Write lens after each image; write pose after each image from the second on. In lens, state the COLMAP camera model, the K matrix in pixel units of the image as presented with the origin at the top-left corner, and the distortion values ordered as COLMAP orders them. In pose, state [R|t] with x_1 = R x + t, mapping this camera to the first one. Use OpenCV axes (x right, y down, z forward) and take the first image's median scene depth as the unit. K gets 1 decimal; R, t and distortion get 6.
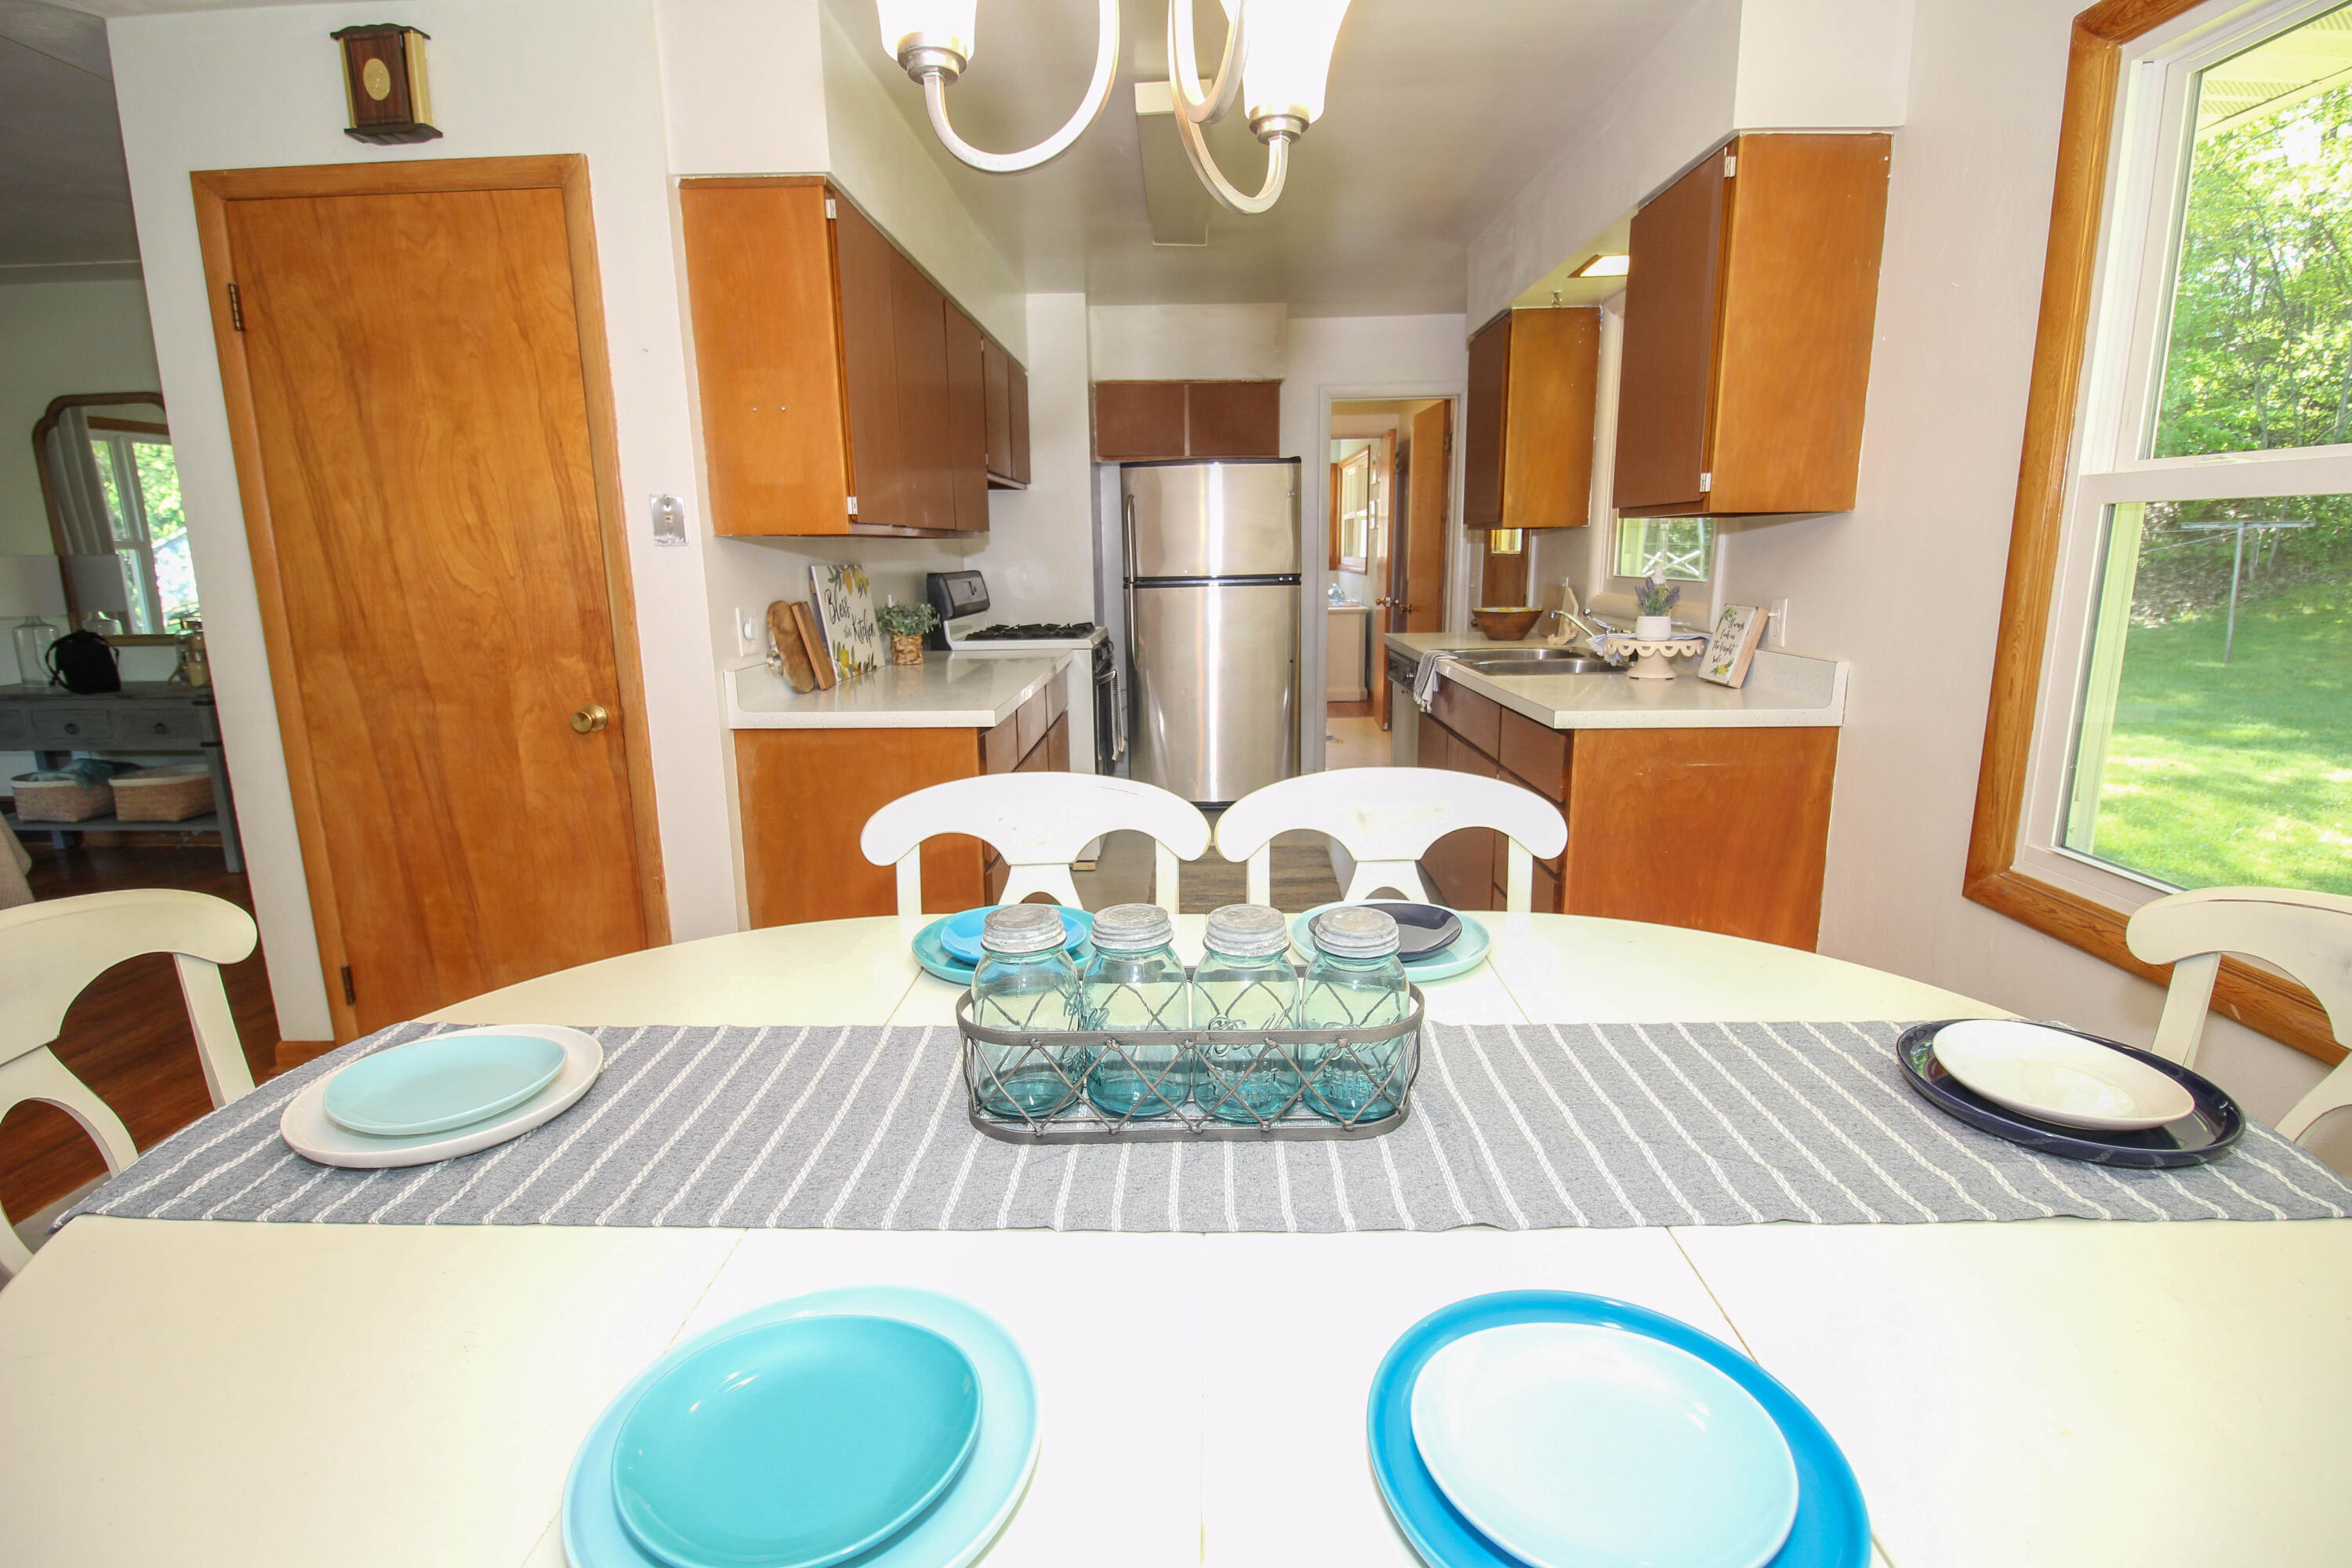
lens RADIAL K [[1090.8, 0, 1180.9], [0, 1090.8, 777.3], [0, 0, 1]] dist [-0.005272, -0.010135]
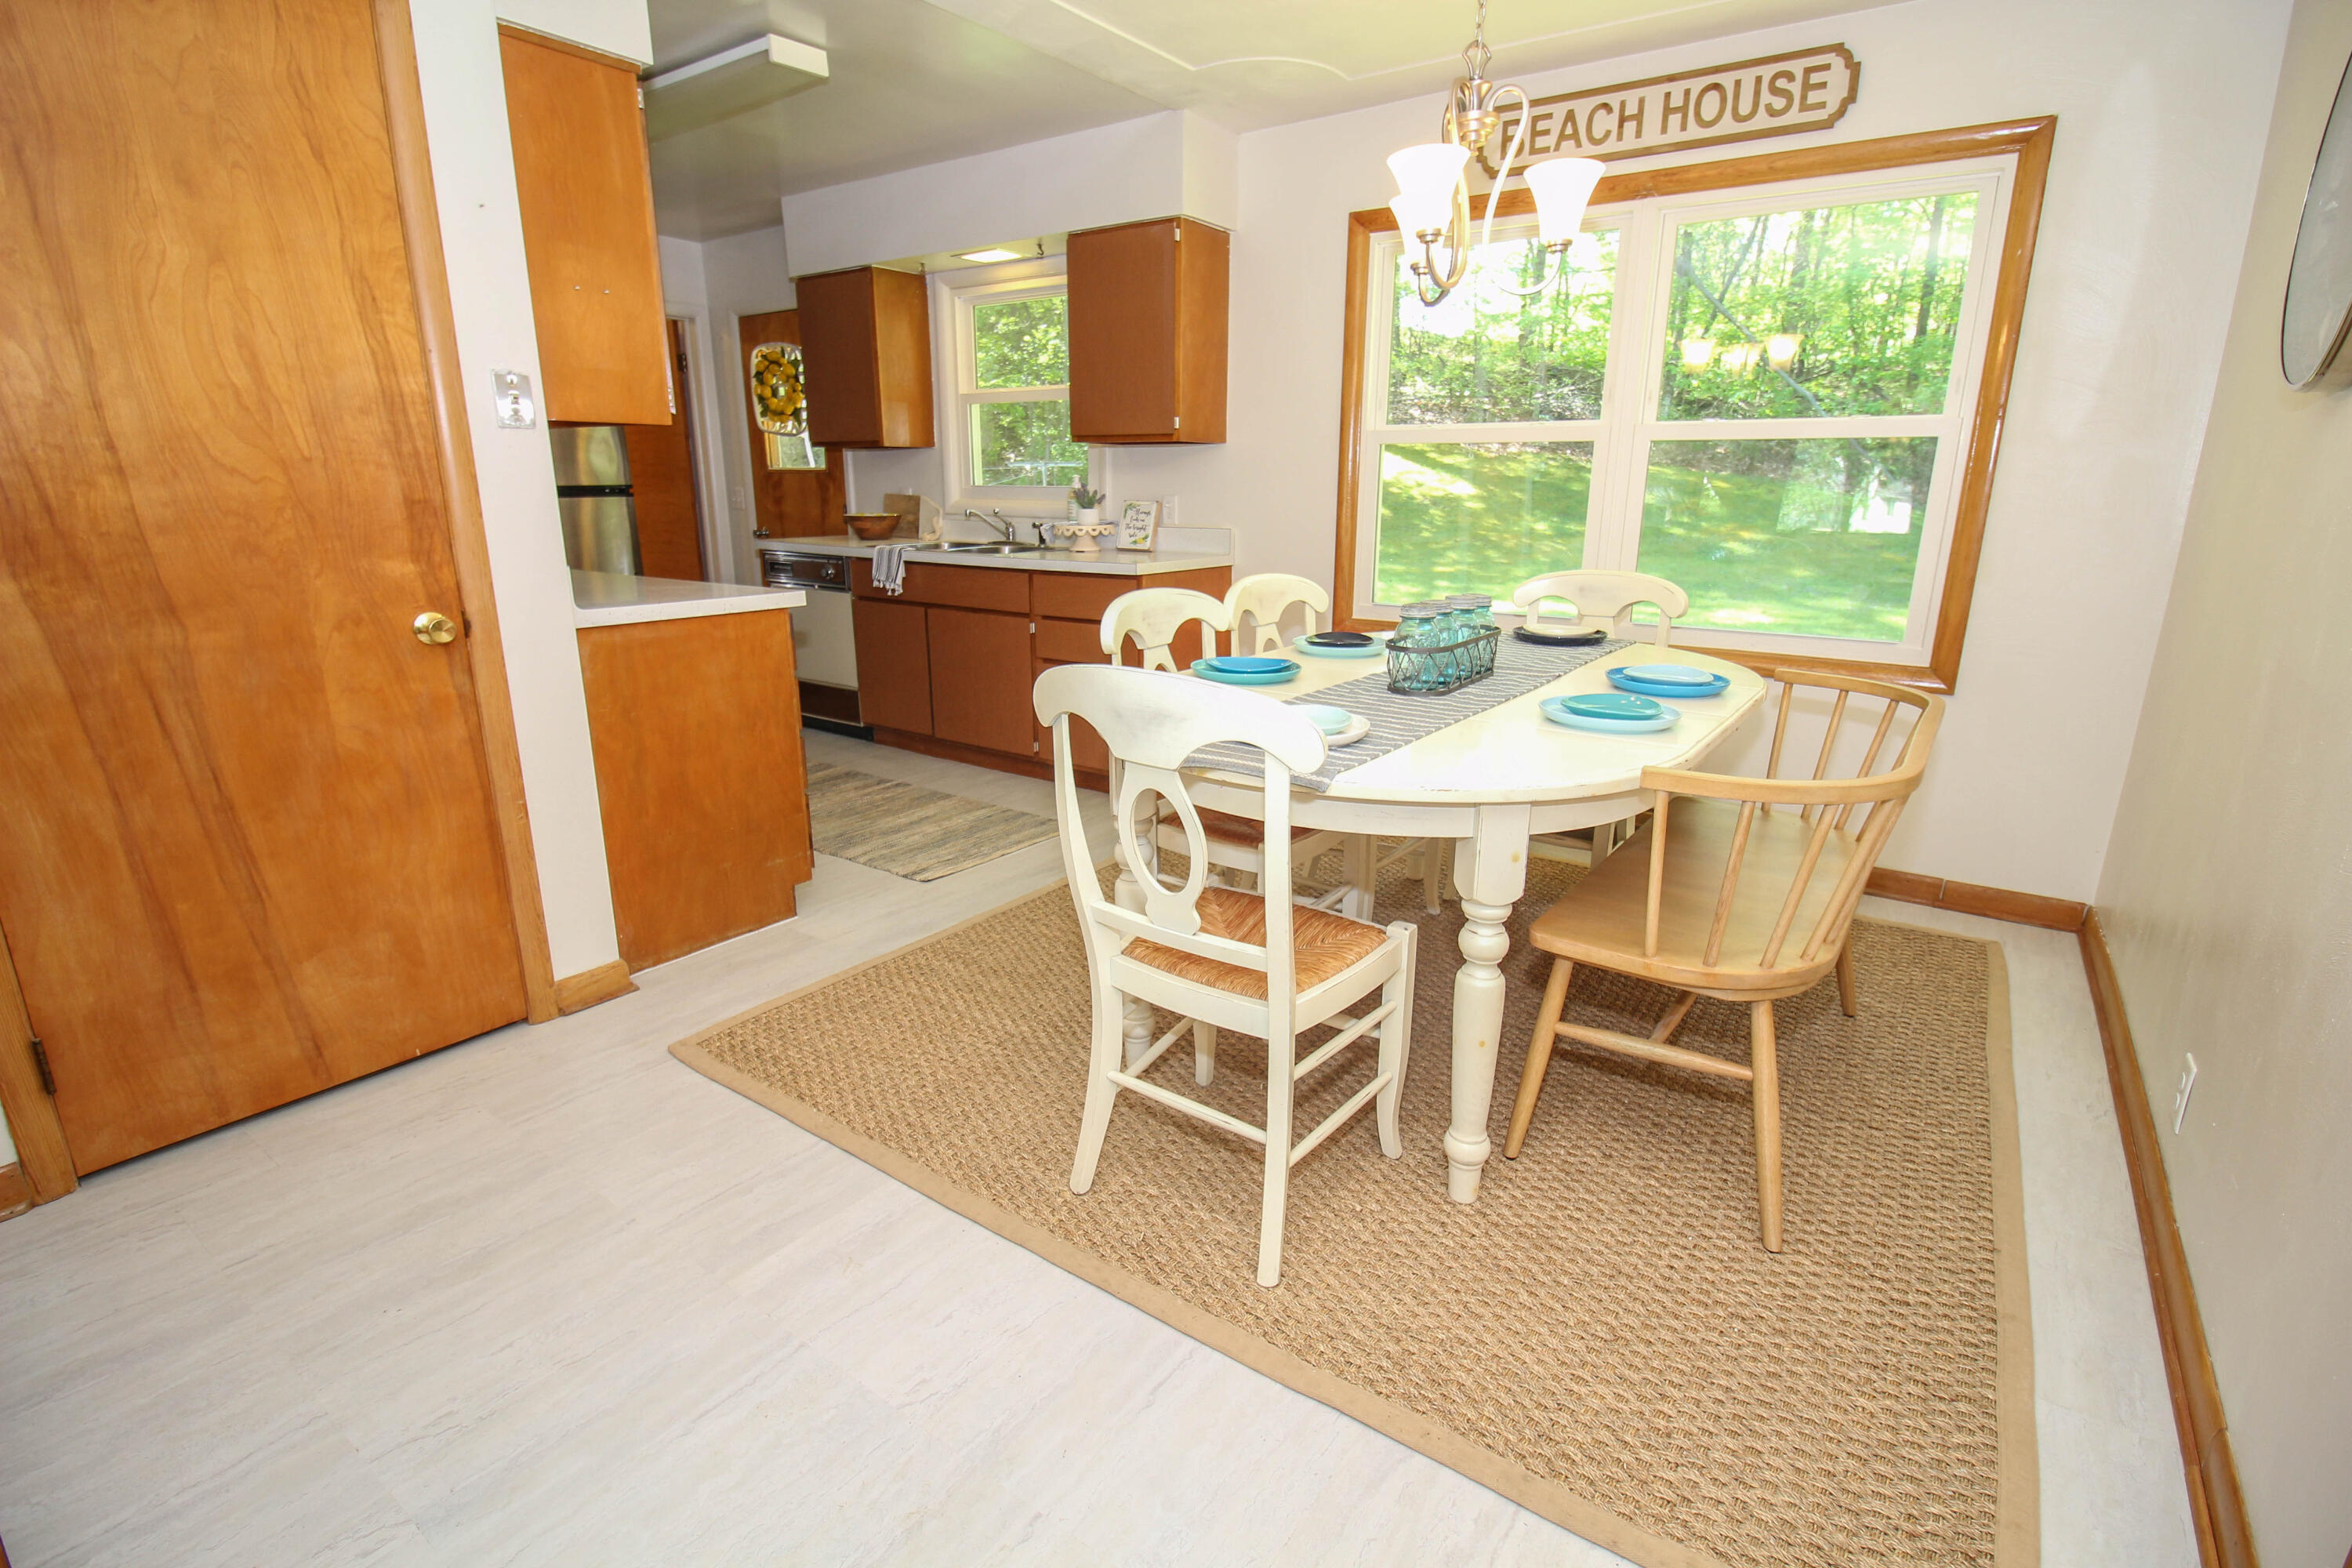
lens RADIAL K [[1090.8, 0, 1181.9], [0, 1090.8, 786.6], [0, 0, 1]] dist [-0.005272, -0.010135]
pose [[0.565931, -0.207851, 0.797822, -0.920749], [0.154424, 0.977297, 0.145068, 0.035125], [-0.809861, 0.041105, 0.585180, 0.022979]]
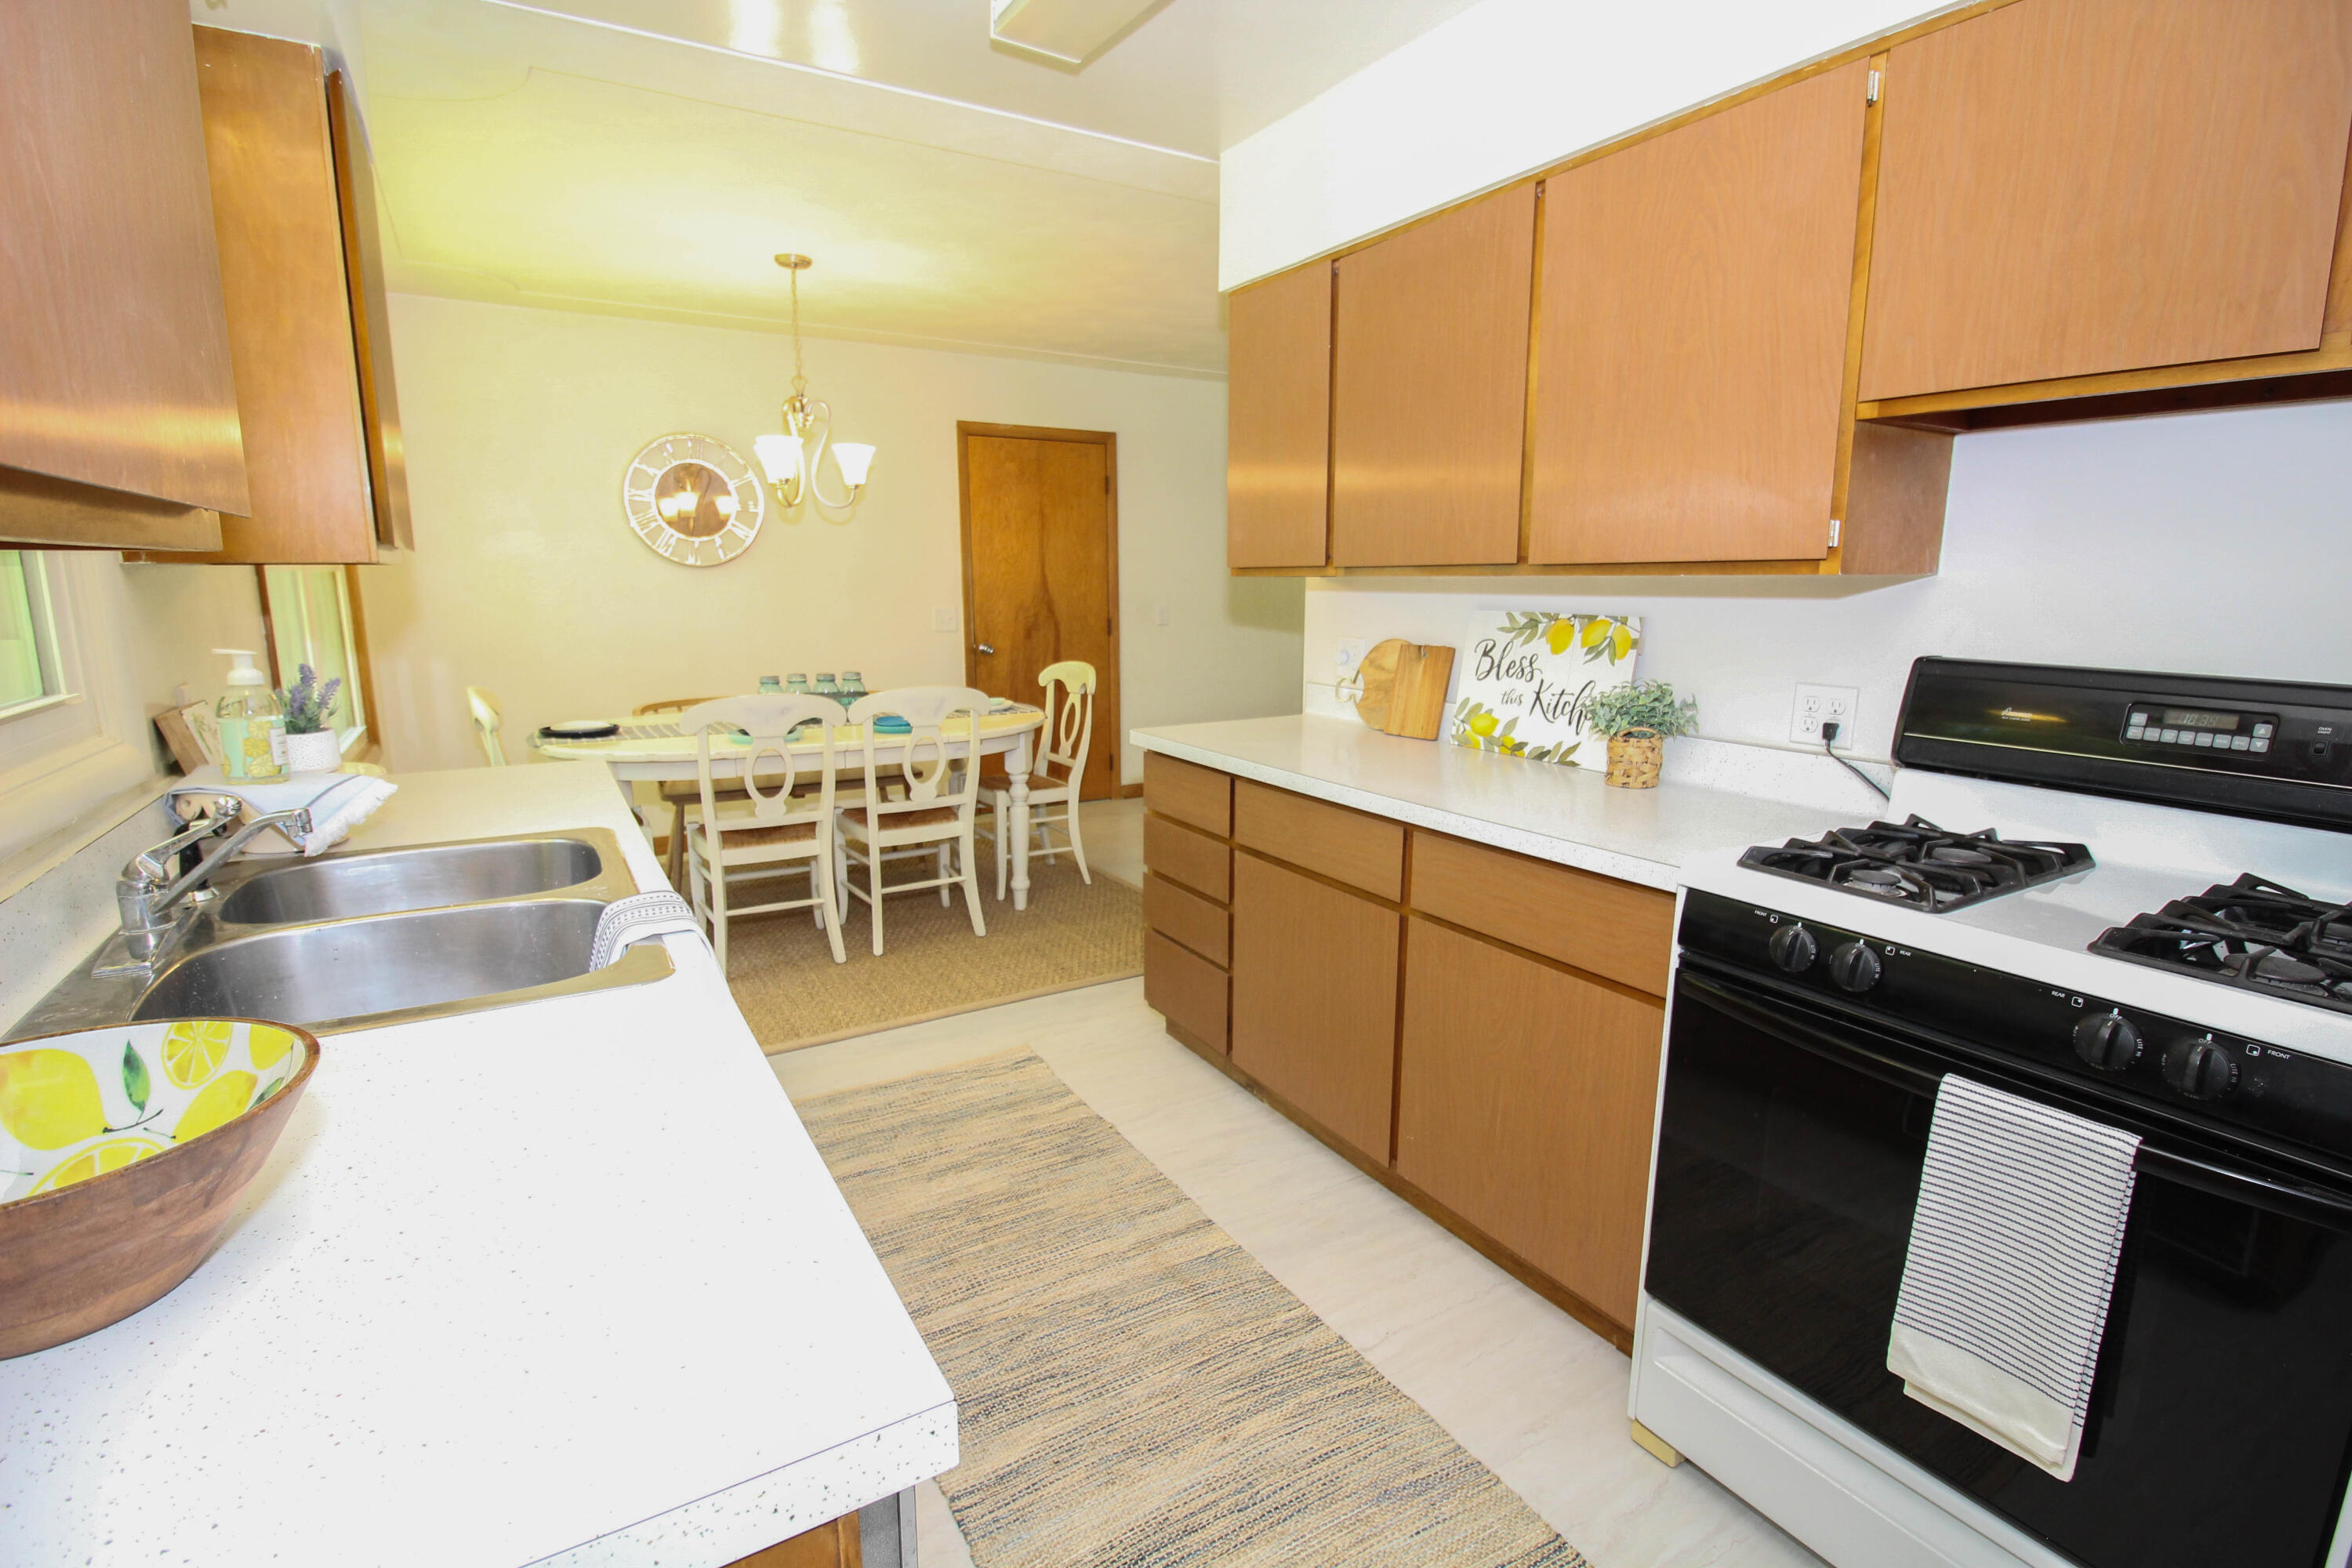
lens RADIAL K [[1090.8, 0, 1172.6], [0, 1090.8, 765.7], [0, 0, 1]] dist [-0.005272, -0.010135]
pose [[-0.849731, 0.101246, -0.517403, 0.405183], [-0.097775, 0.934101, 0.343360, -0.438904], [0.518071, 0.342353, -0.783835, 1.990469]]
